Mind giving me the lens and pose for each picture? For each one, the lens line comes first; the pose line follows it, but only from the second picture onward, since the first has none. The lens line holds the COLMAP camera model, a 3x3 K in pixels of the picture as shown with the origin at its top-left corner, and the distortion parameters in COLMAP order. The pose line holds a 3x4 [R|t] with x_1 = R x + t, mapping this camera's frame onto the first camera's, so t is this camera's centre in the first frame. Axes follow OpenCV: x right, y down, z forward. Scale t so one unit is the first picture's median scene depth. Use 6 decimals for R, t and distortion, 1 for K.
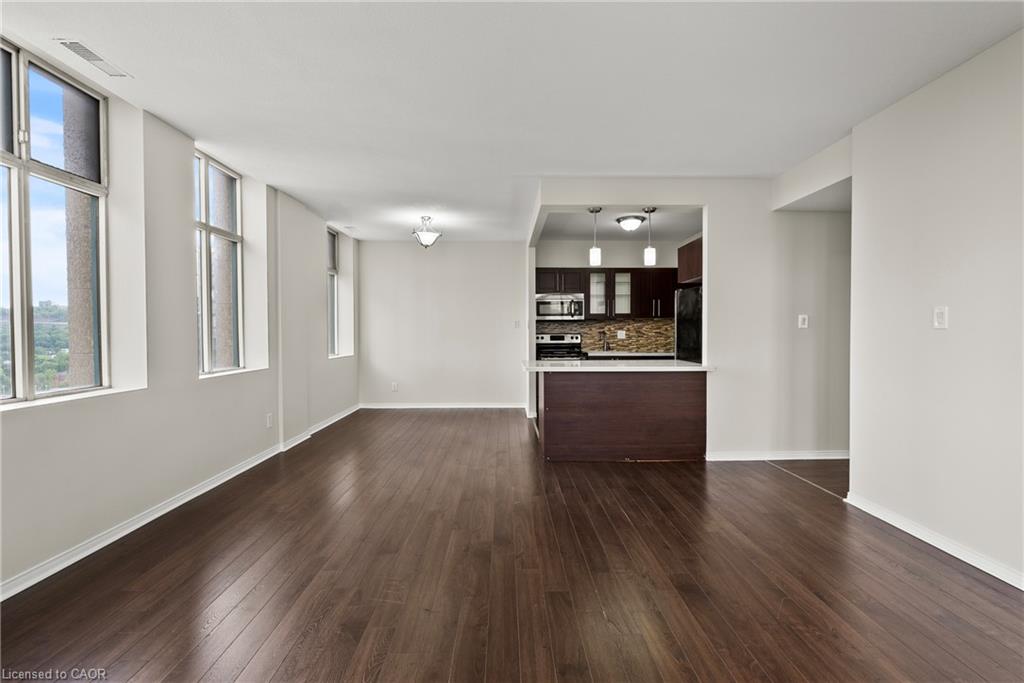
lens RADIAL K [[449.1, 0, 512.0], [0, 449.1, 341.5], [0, 0, 1]] dist [-0.000510, -0.000048]
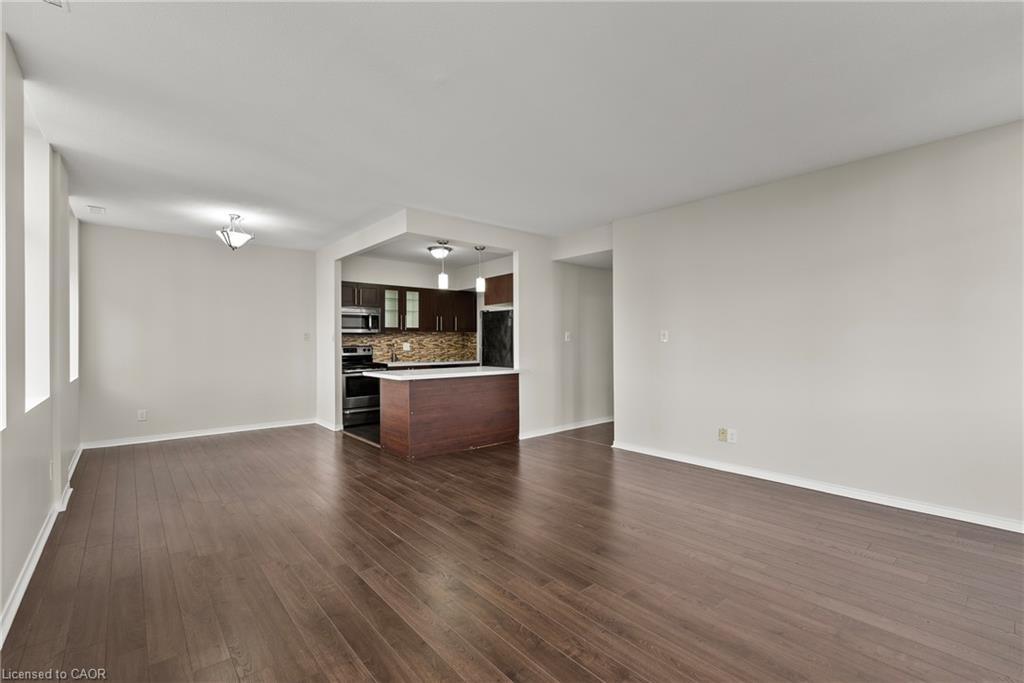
lens RADIAL K [[449.1, 0, 512.0], [0, 449.1, 341.5], [0, 0, 1]] dist [-0.000510, -0.000048]
pose [[0.769915, 0.000088, 0.638146, -0.296803], [0.017177, 0.999635, -0.020861, -0.000568], [-0.637915, 0.027023, 0.769633, -0.019671]]
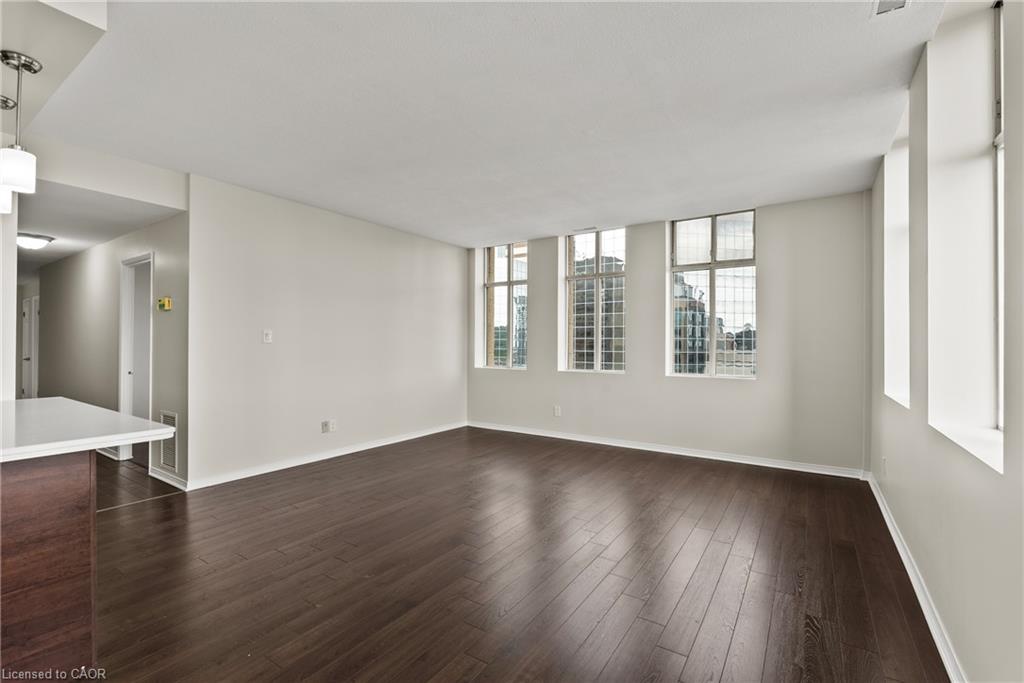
lens RADIAL K [[449.1, 0, 512.0], [0, 449.1, 341.5], [0, 0, 1]] dist [-0.000510, -0.000048]
pose [[-0.822794, 0.001225, 0.568338, -0.304551], [0.009490, 0.999888, 0.011584, -0.017220], [-0.568260, 0.014925, -0.822714, 0.740063]]
